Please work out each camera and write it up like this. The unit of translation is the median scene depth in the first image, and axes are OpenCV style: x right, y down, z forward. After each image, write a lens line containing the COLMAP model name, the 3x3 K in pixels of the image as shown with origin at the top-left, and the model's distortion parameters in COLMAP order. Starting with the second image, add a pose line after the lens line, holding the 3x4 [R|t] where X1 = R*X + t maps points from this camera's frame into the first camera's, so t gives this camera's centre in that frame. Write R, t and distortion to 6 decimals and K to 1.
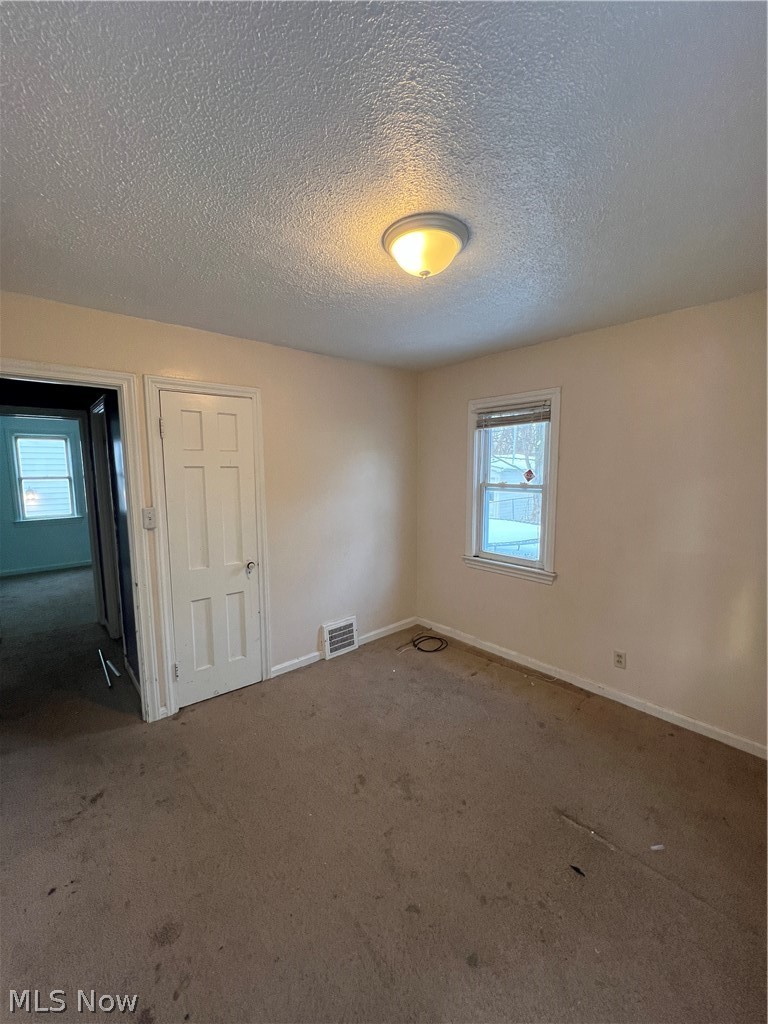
lens RADIAL K [[409.2, 0, 382.7], [0, 409.2, 513.0], [0, 0, 1]] dist [-0.000886, 0.000017]
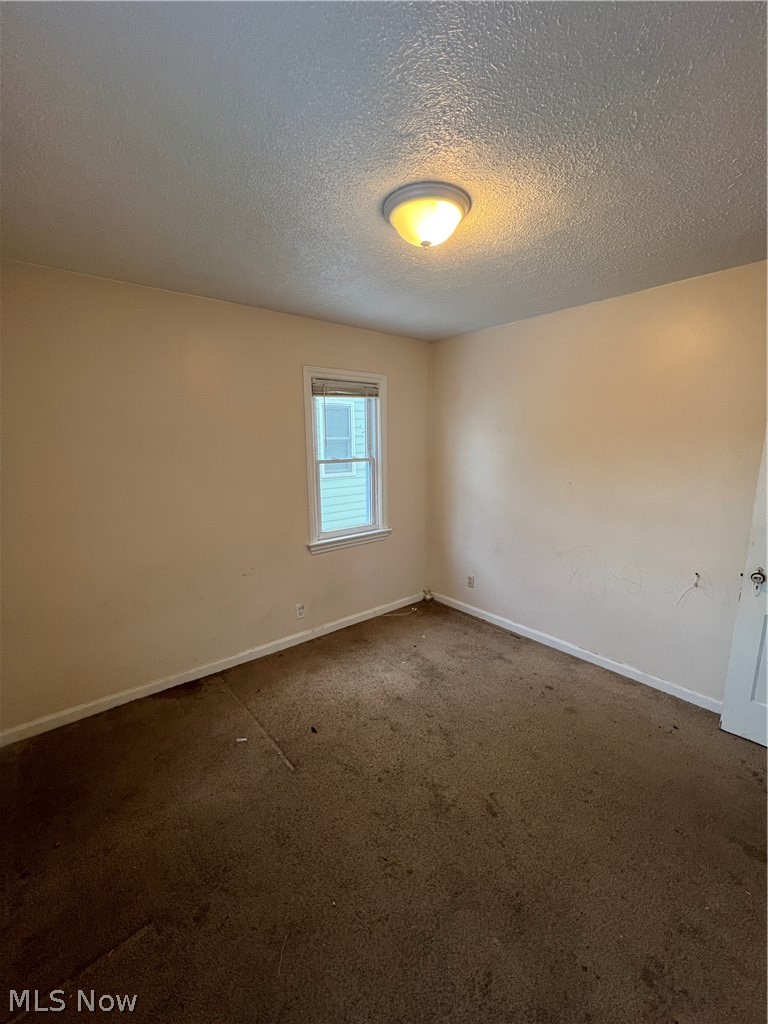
lens RADIAL K [[409.2, 0, 382.7], [0, 409.2, 513.0], [0, 0, 1]] dist [-0.000886, 0.000017]
pose [[-0.999439, 0.010534, 0.031778, 0.098224], [0.019277, 0.957135, 0.288998, -0.135566], [-0.027372, 0.289449, -0.956802, 1.135963]]
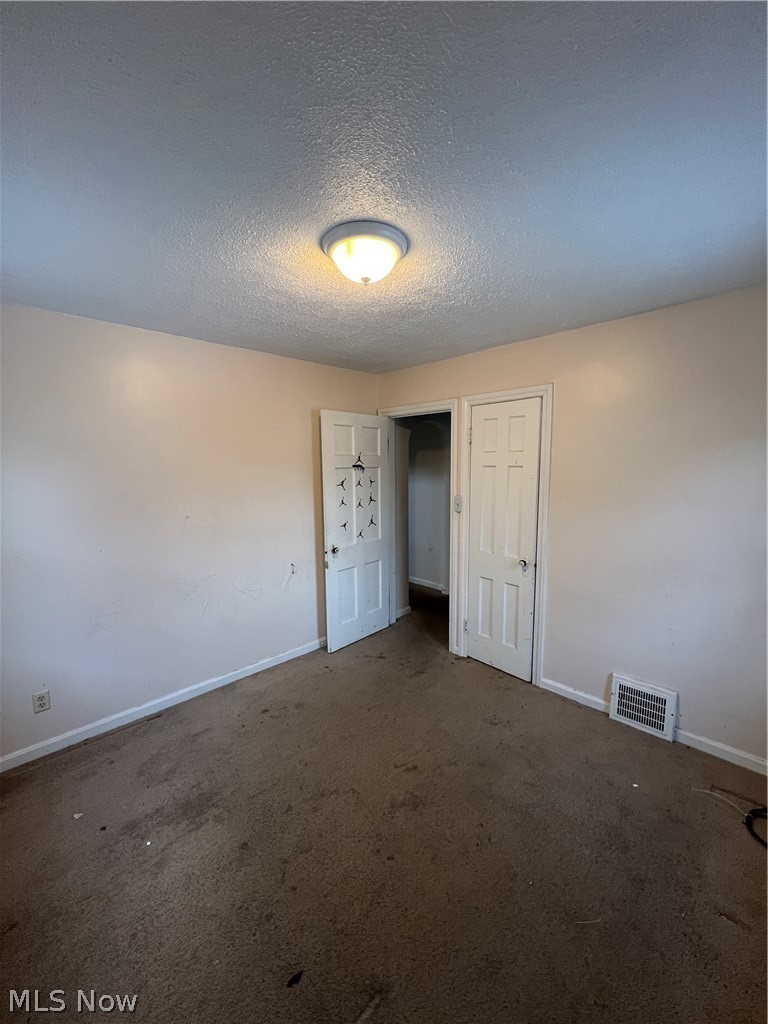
lens RADIAL K [[409.2, 0, 382.7], [0, 409.2, 513.0], [0, 0, 1]] dist [-0.000886, 0.000017]
pose [[0.053174, 0.127360, -0.990430, 0.621629], [-0.101546, 0.987381, 0.121516, -0.080127], [0.993409, 0.094113, 0.065436, 0.548771]]
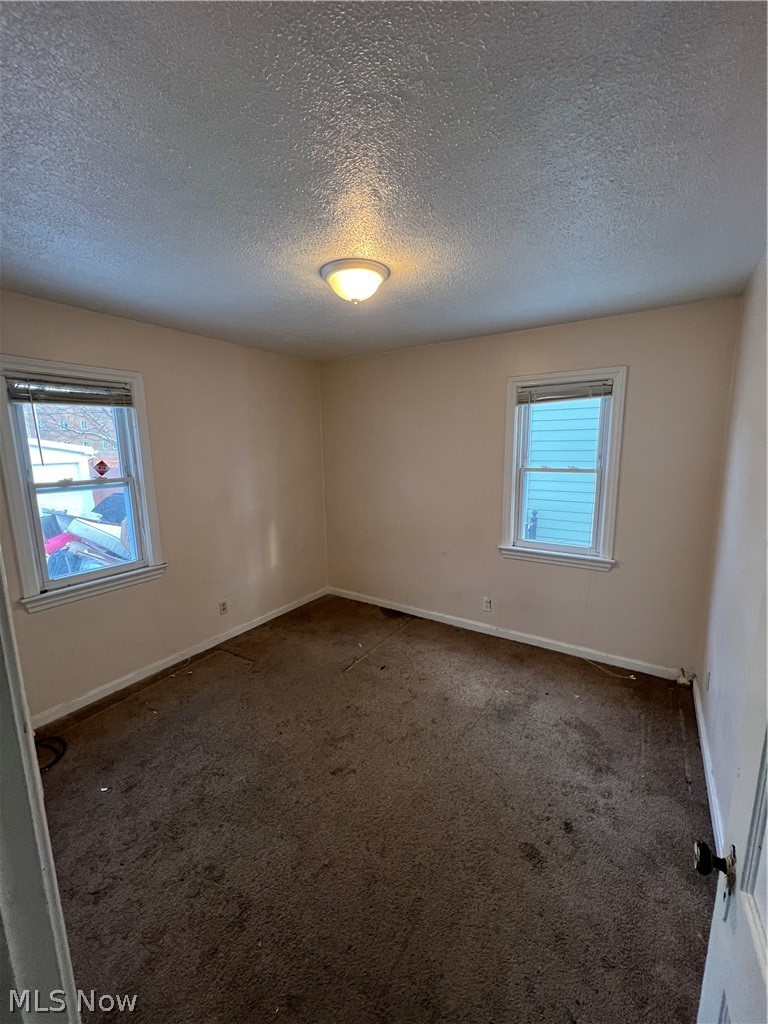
lens RADIAL K [[410.1, 0, 384.0], [0, 410.1, 512.0], [0, 0, 1]] dist [-0.001757, -0.000137]
pose [[-0.265528, -0.145557, 0.953052, -0.649929], [0.124088, 0.975155, 0.183505, -0.091521], [-0.956084, 0.166988, -0.240869, 0.707621]]
